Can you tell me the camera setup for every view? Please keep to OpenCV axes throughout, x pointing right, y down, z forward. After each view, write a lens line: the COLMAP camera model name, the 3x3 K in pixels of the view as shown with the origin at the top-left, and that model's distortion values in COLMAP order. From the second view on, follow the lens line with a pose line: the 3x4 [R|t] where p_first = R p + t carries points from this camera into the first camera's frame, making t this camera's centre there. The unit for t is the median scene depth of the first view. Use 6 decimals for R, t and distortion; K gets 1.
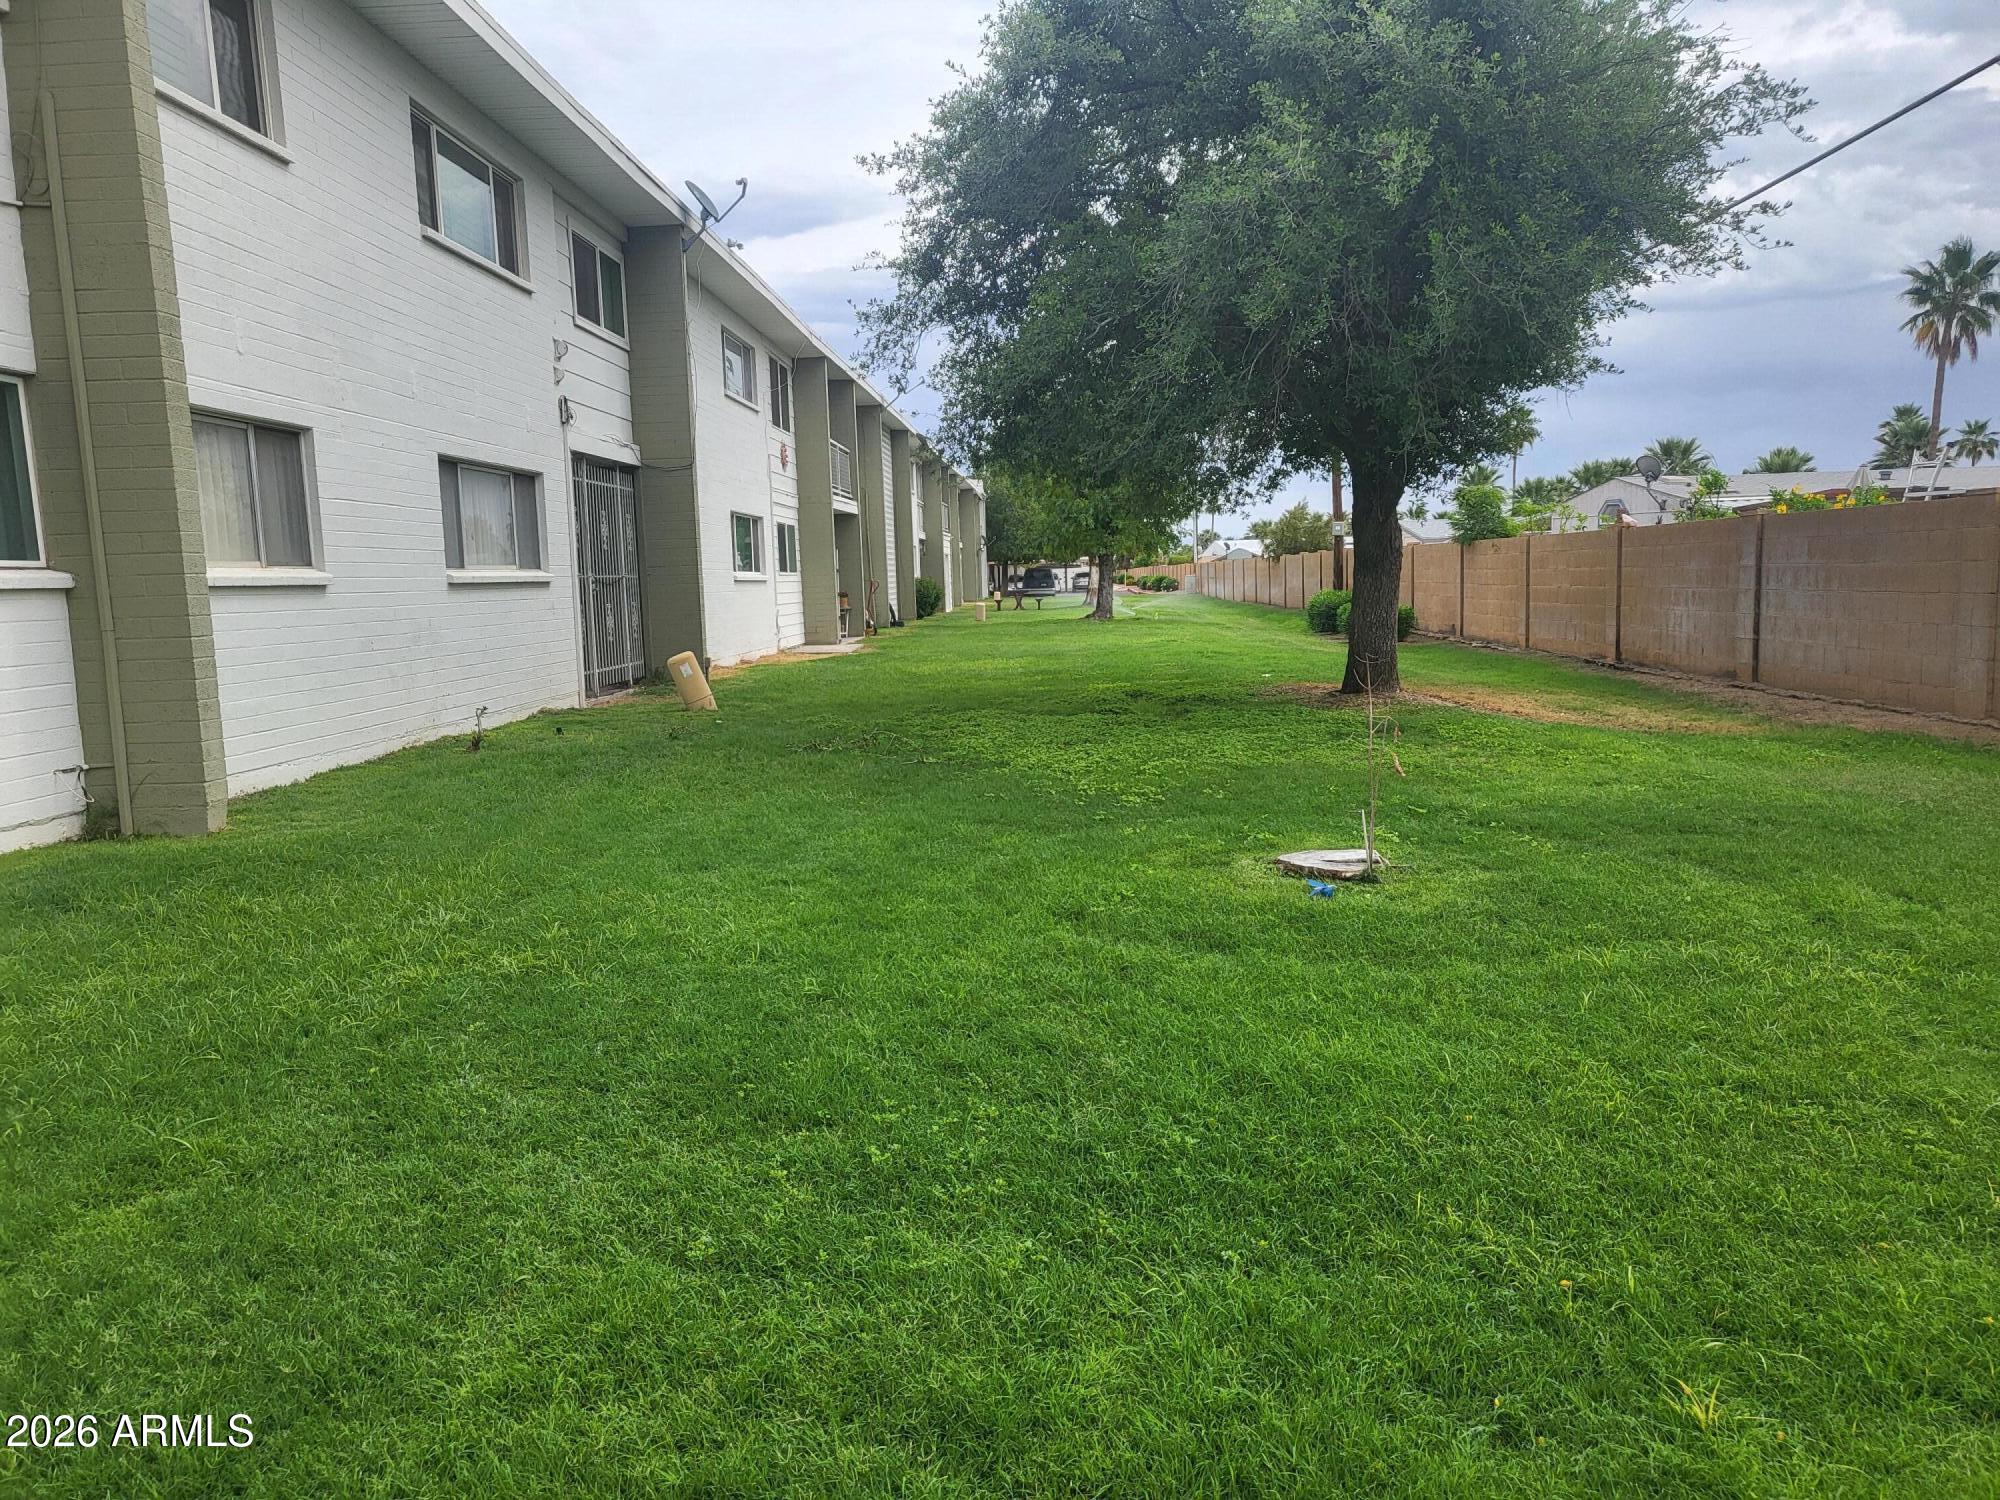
lens RADIAL K [[1537.2, 0, 1025.9], [0, 1537.2, 748.3], [0, 0, 1]] dist [-0.016992, 0.078027]
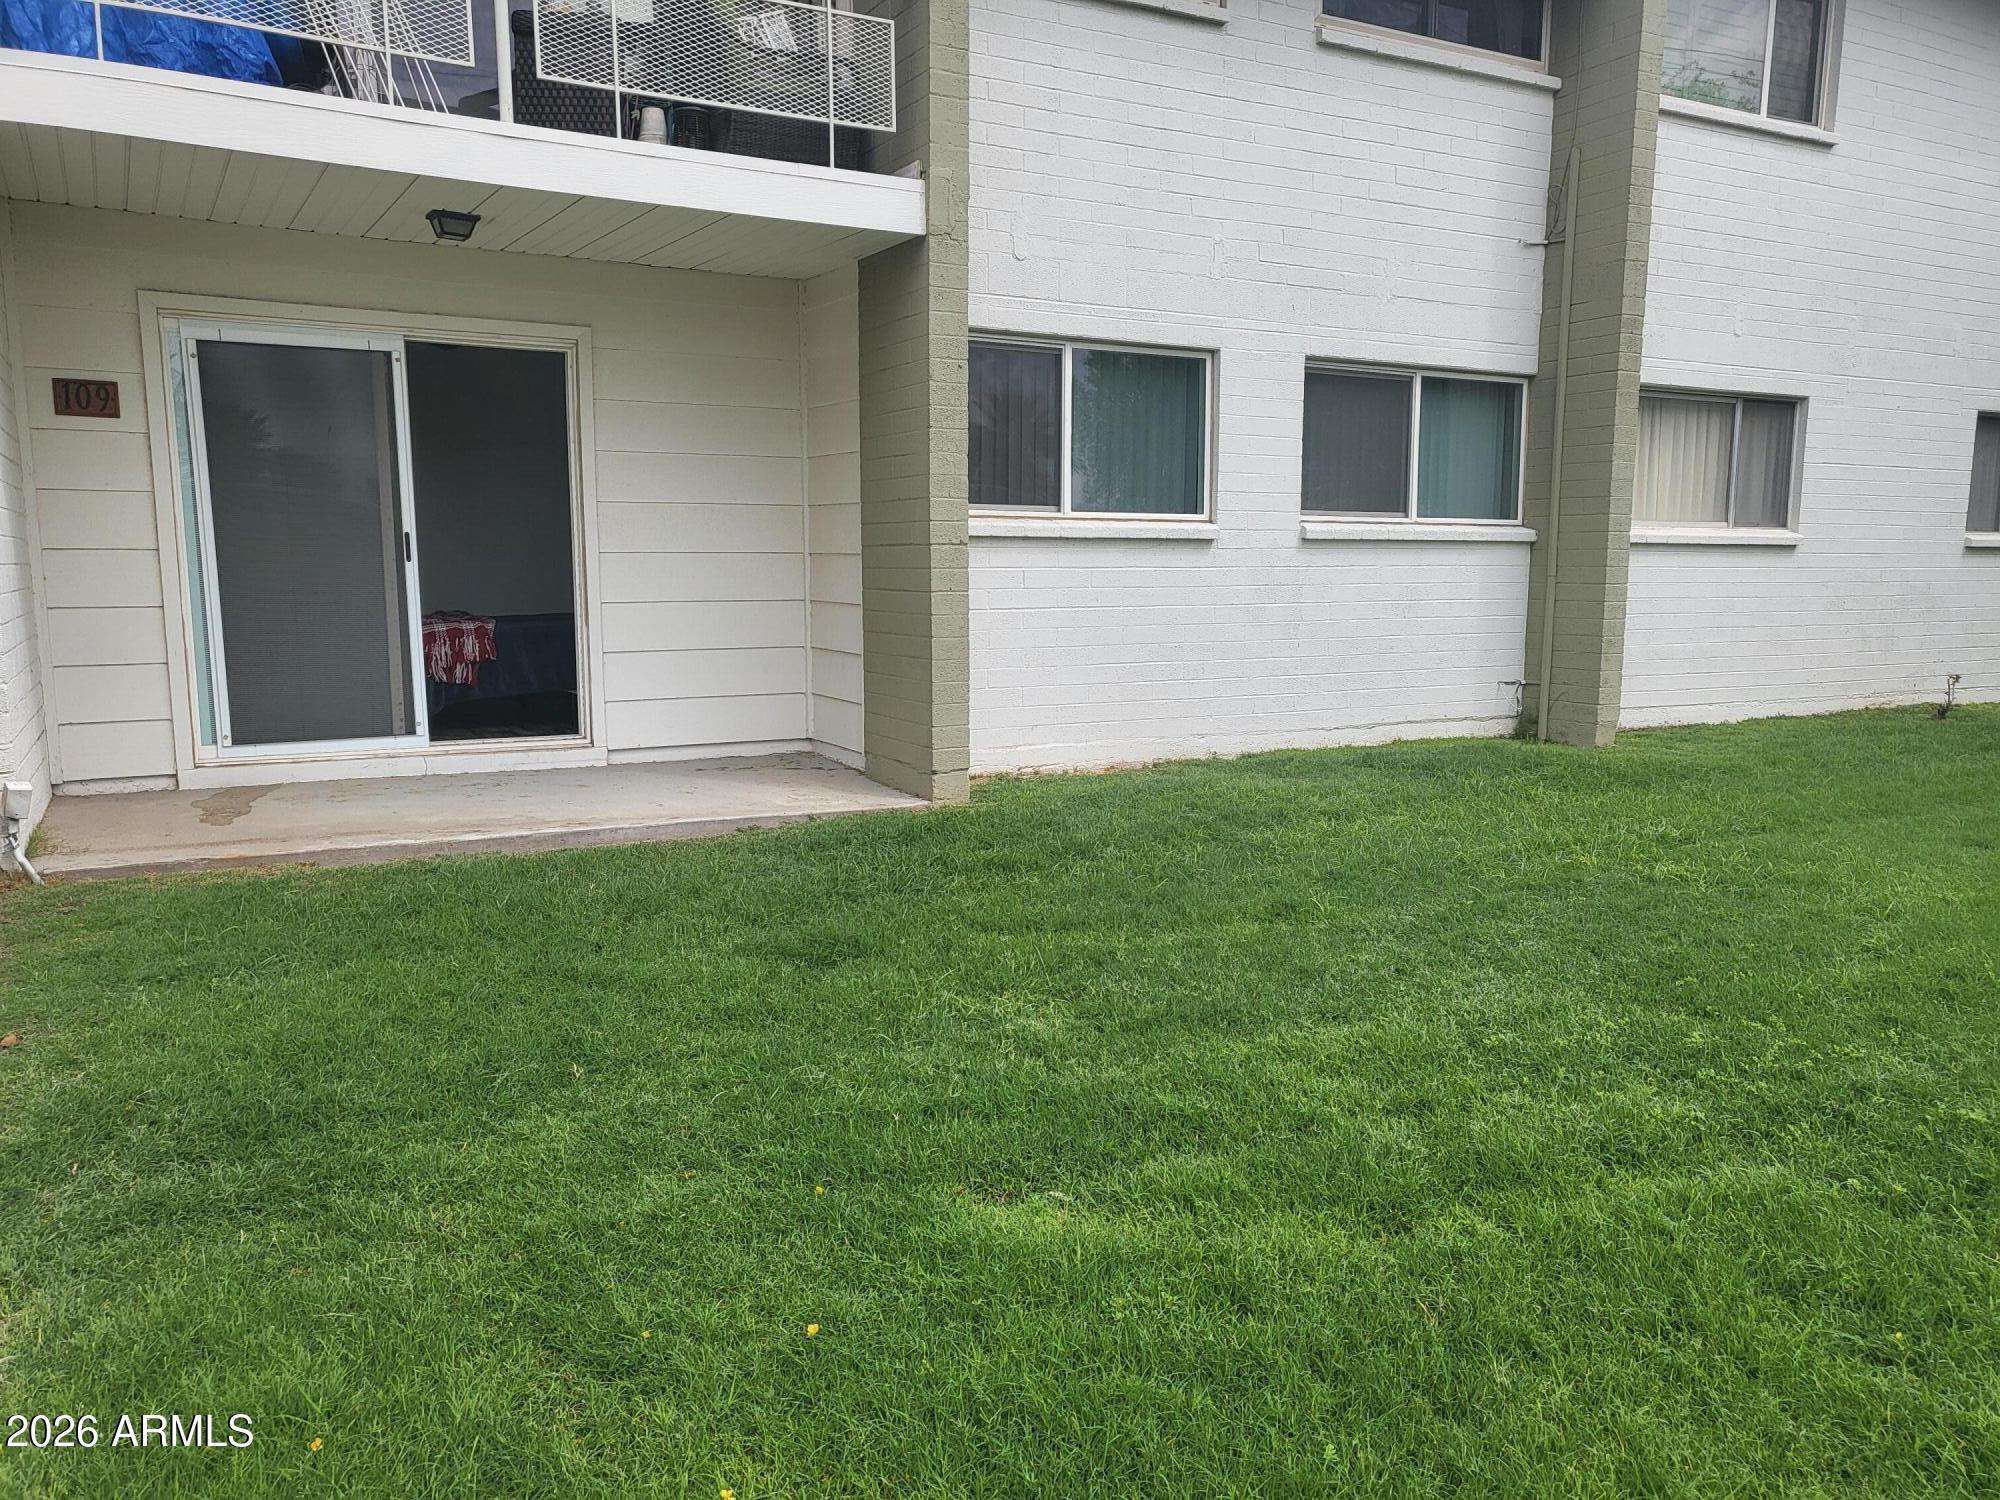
lens RADIAL K [[1537.2, 0, 1025.9], [0, 1537.2, 748.3], [0, 0, 1]] dist [-0.016992, 0.078027]
pose [[0.527123, 0.138227, -0.838472, 0.246110], [-0.117678, 0.989049, 0.089070, 0.001710], [0.841602, 0.051719, 0.537617, -0.026192]]
